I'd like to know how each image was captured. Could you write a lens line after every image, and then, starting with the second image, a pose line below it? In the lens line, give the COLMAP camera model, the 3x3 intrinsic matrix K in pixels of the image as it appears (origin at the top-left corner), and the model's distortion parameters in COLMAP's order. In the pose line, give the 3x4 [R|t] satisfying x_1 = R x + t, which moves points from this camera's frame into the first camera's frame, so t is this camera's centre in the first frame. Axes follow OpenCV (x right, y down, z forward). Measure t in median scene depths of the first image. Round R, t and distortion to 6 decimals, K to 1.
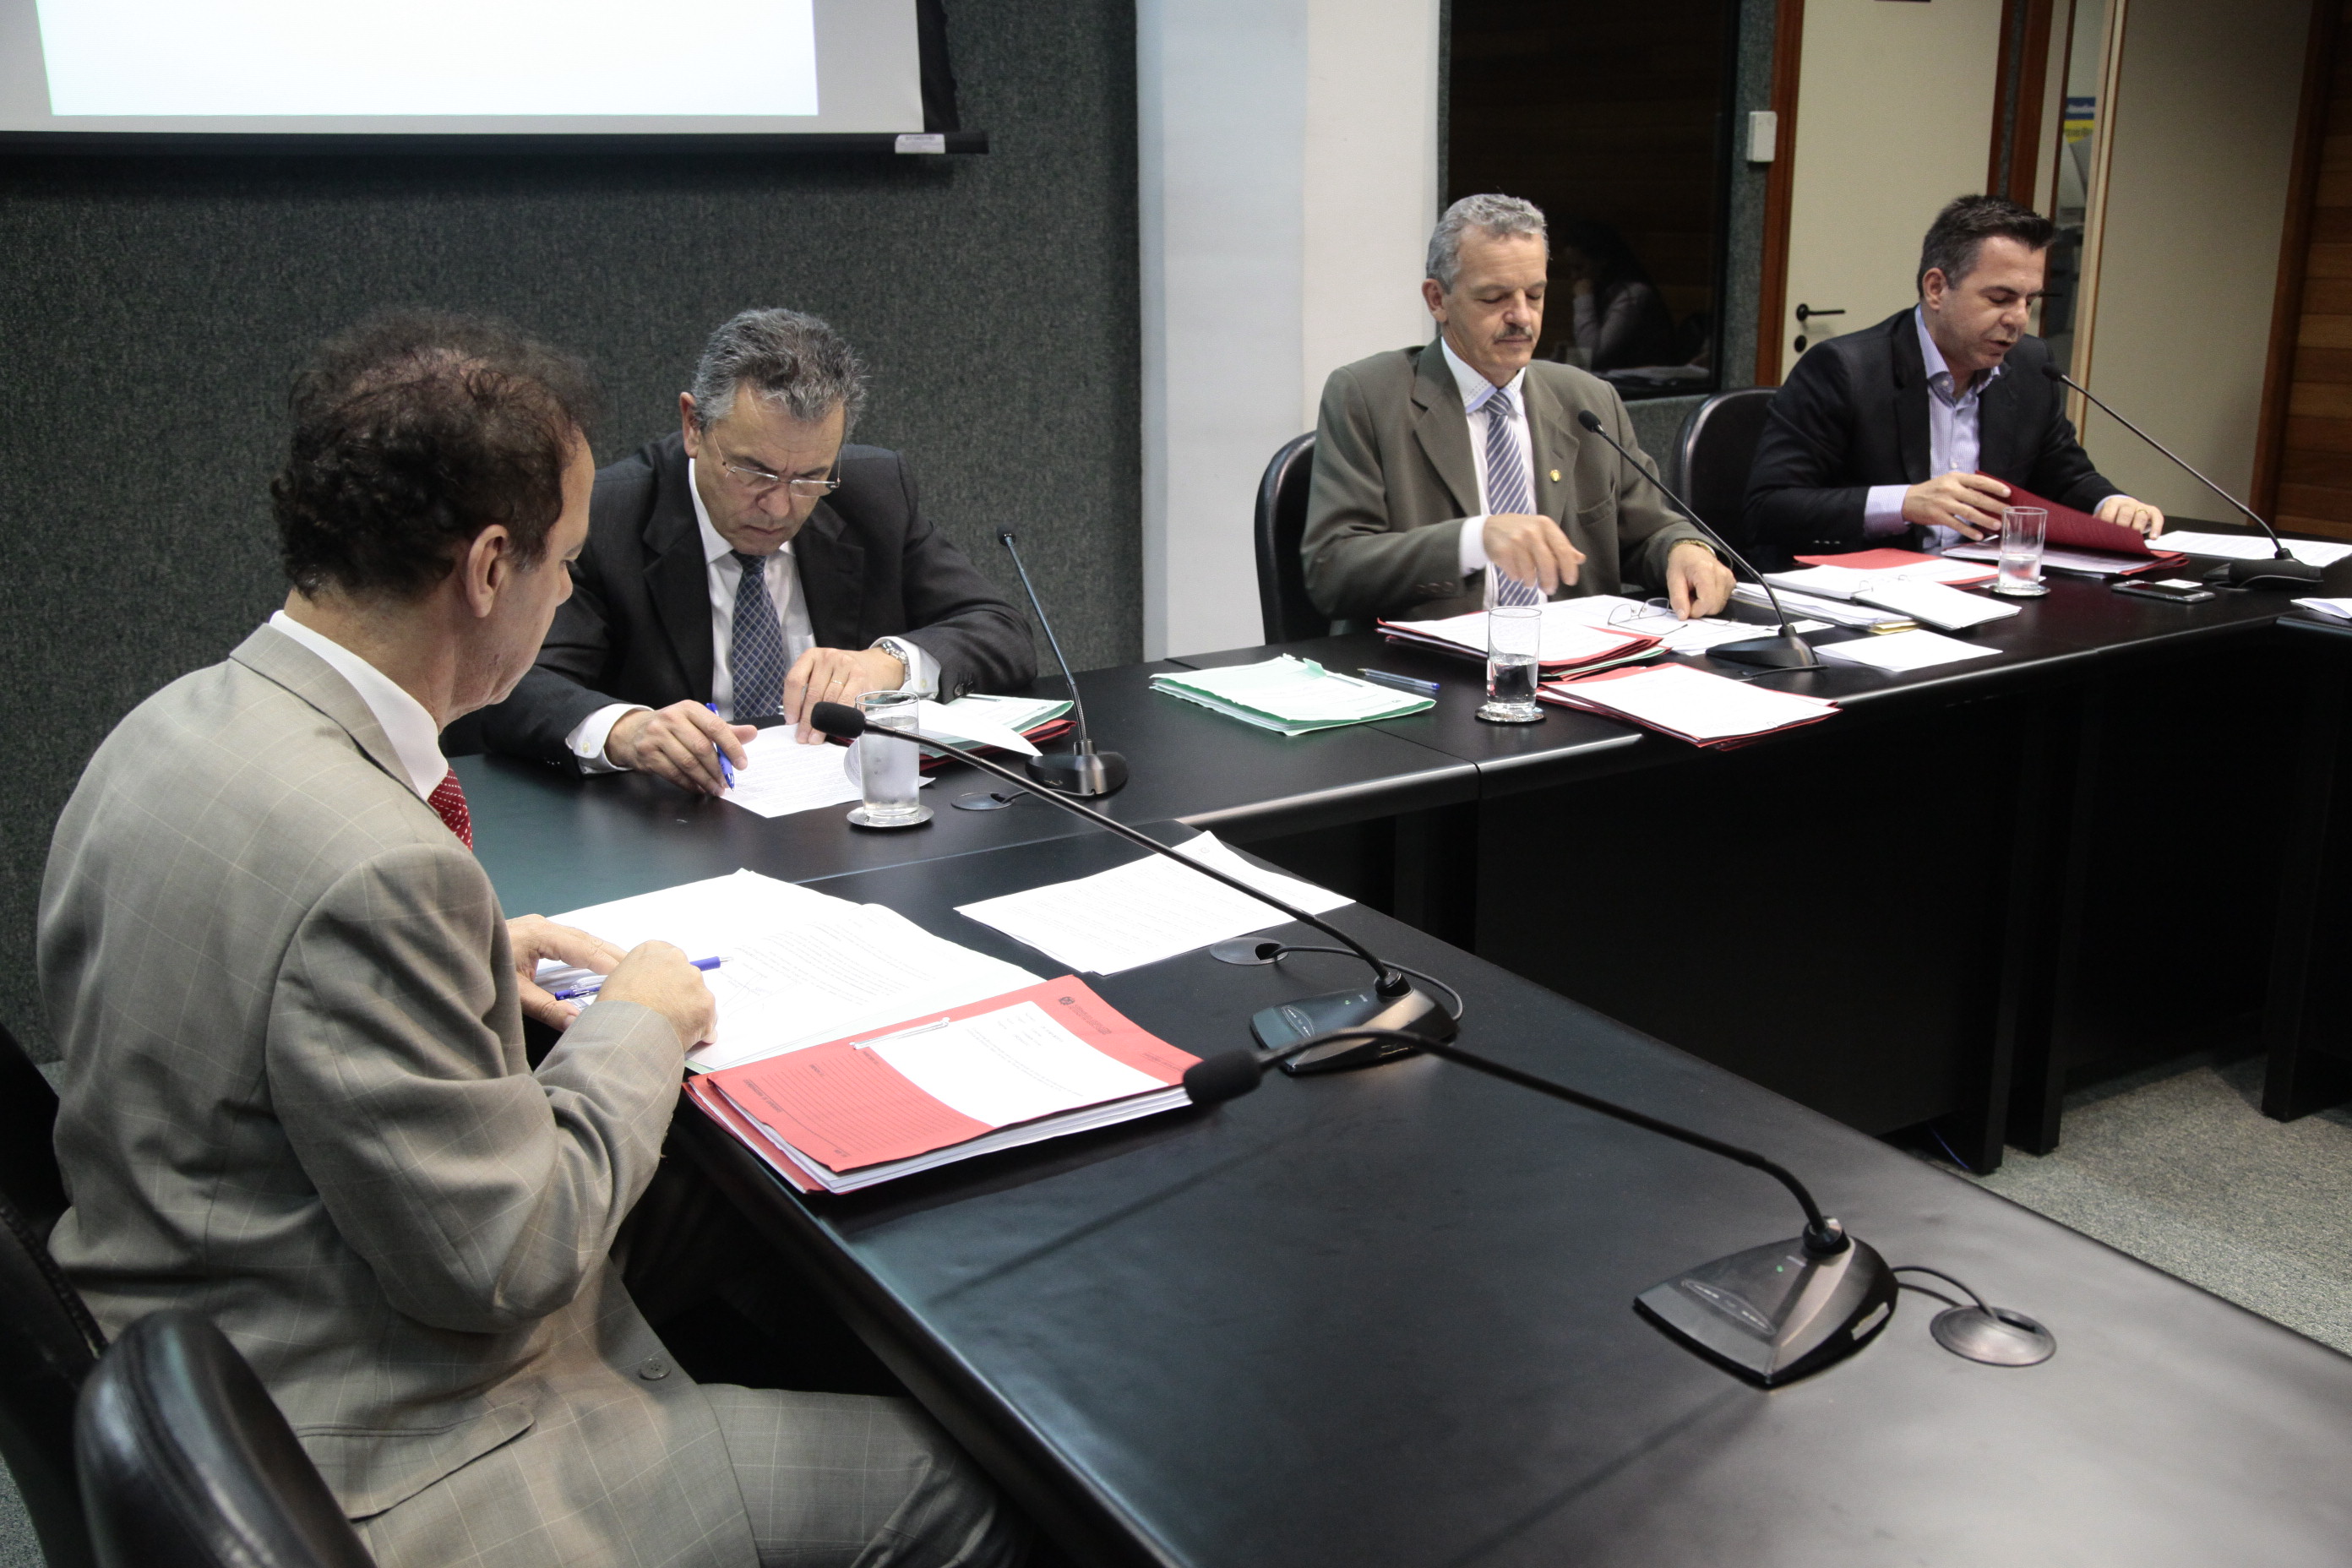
lens RADIAL K [[2204.8, 0, 1168.3], [0, 2204.8, 798.8], [0, 0, 1]] dist [0.026332, 0.000000]
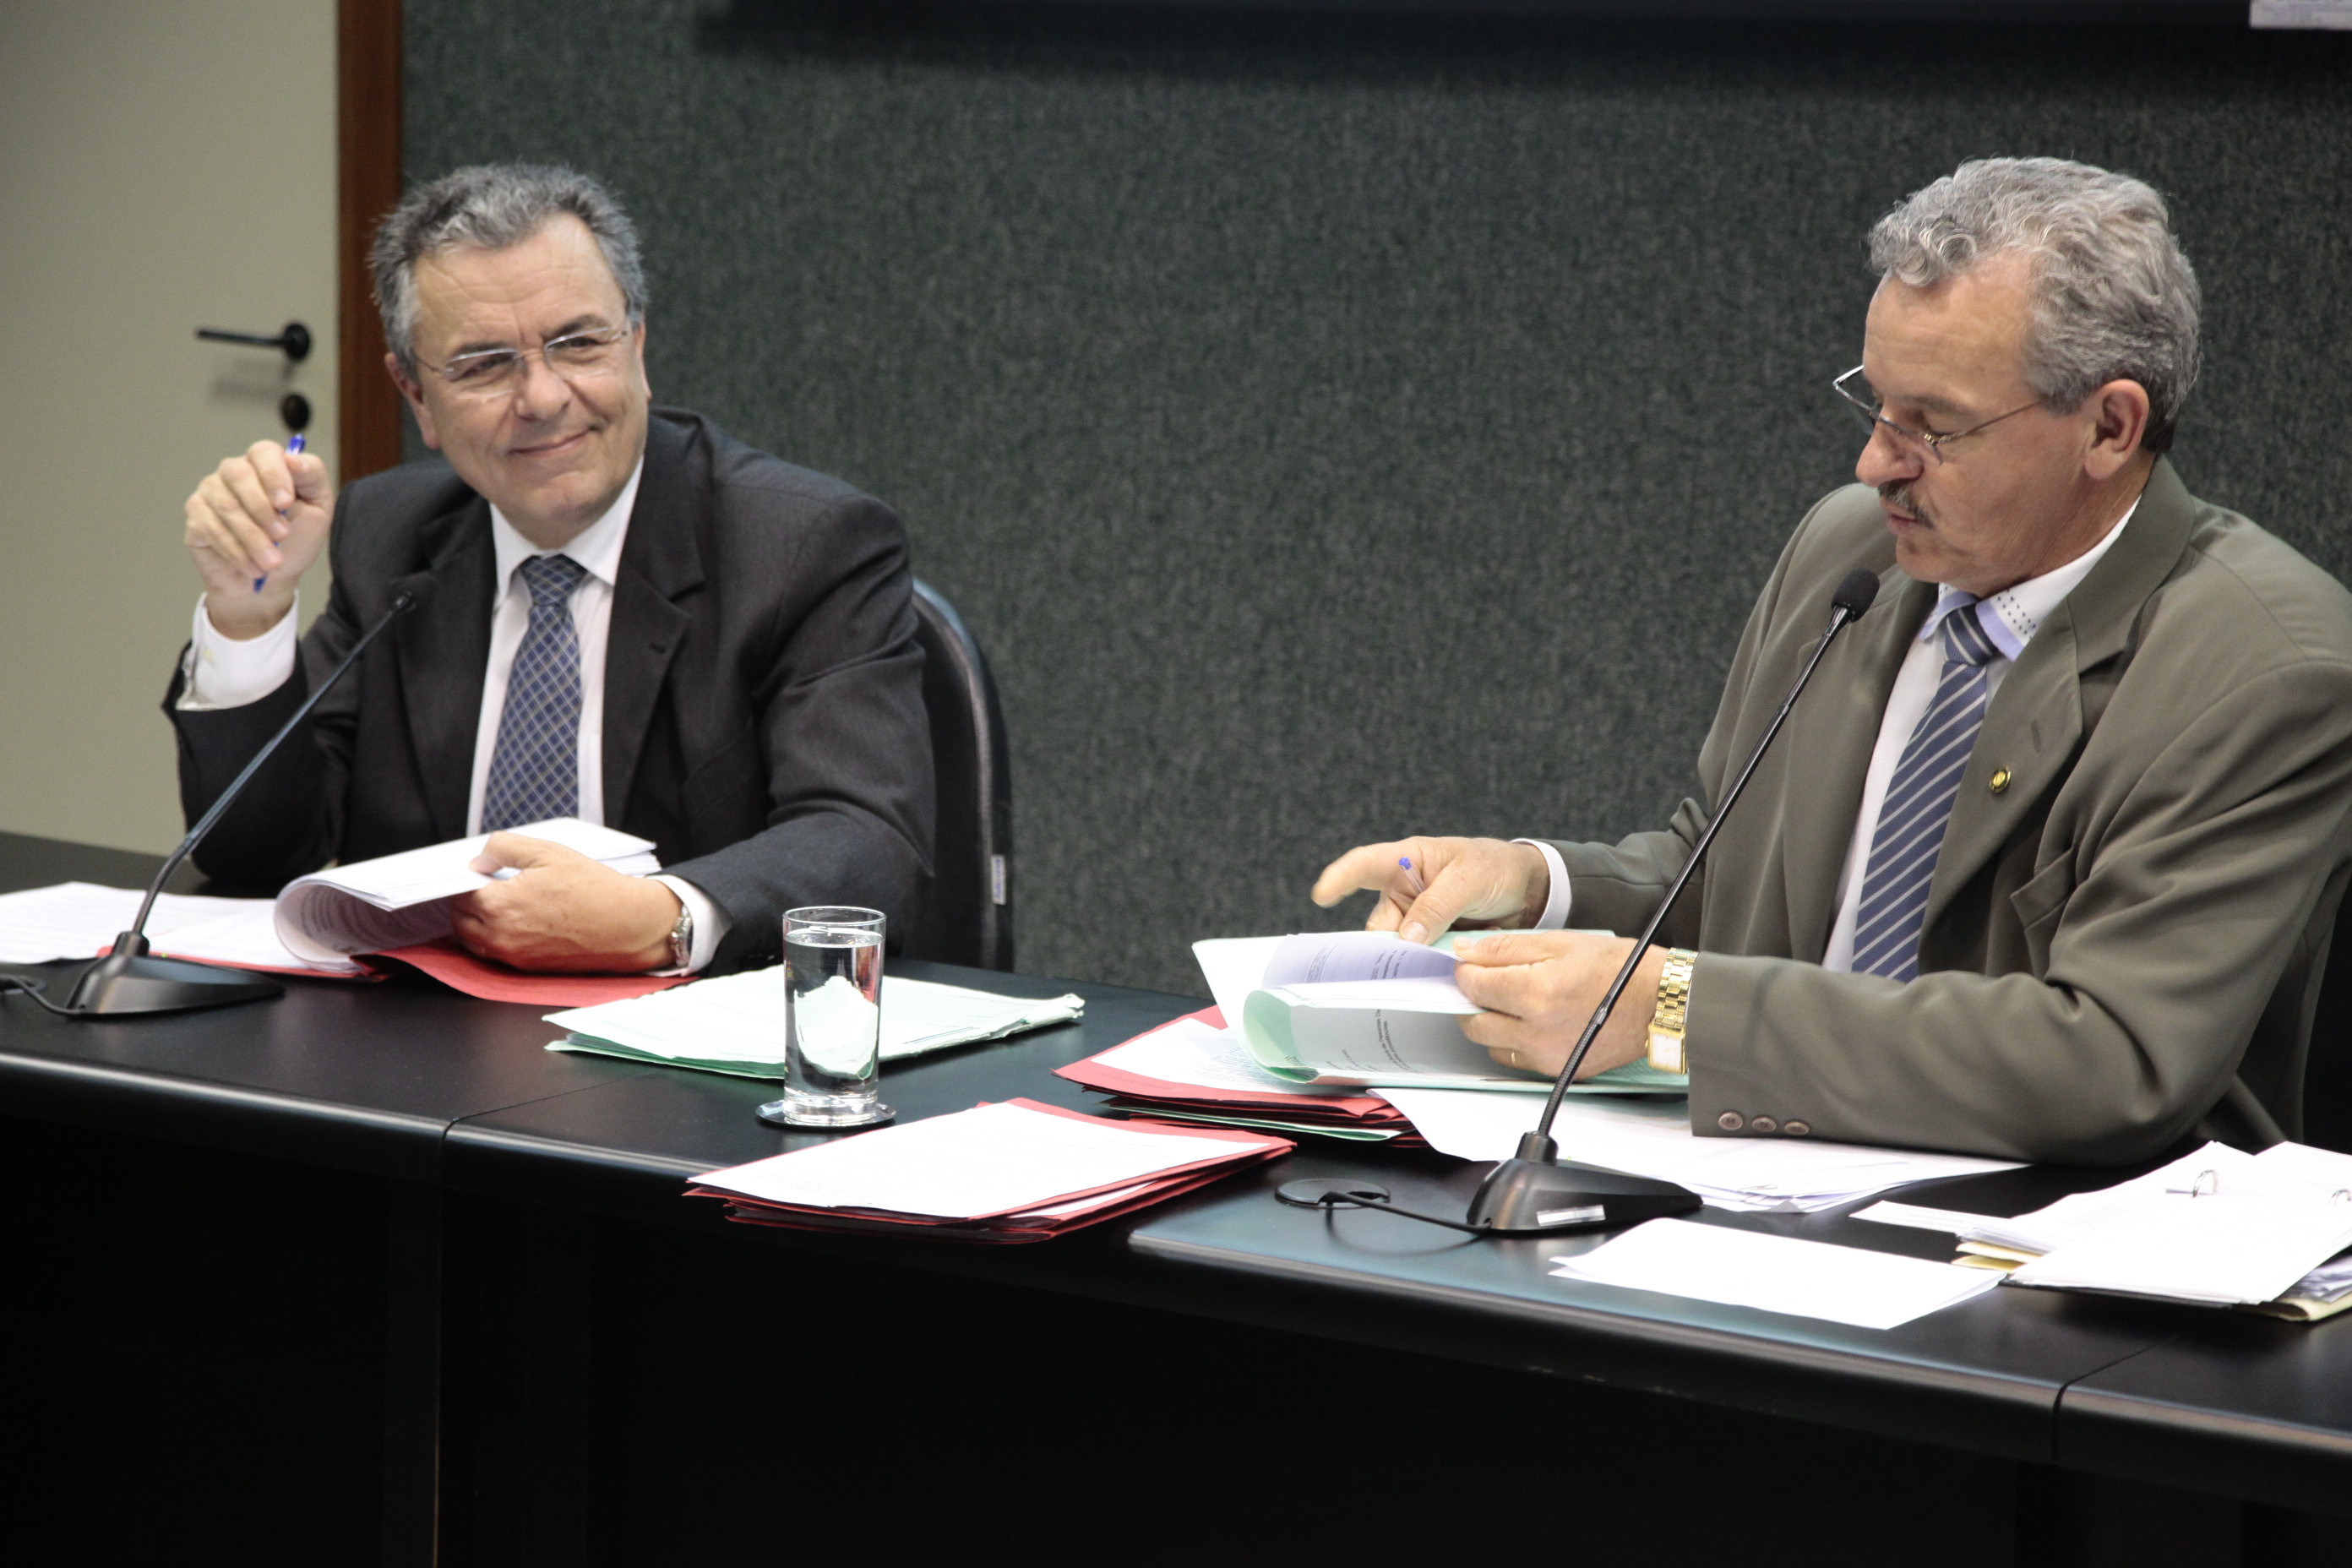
lens RADIAL K [[5752.5, 0, 1216.4], [0, 5752.5, 780.0], [0, 0, 1]] dist [0.522938, 0.000000]
pose [[0.431487, 0.144466, -0.890477, 0.913399], [-0.281111, 0.959478, 0.019447, -0.107385], [0.857202, 0.241932, 0.454613, 0.302633]]
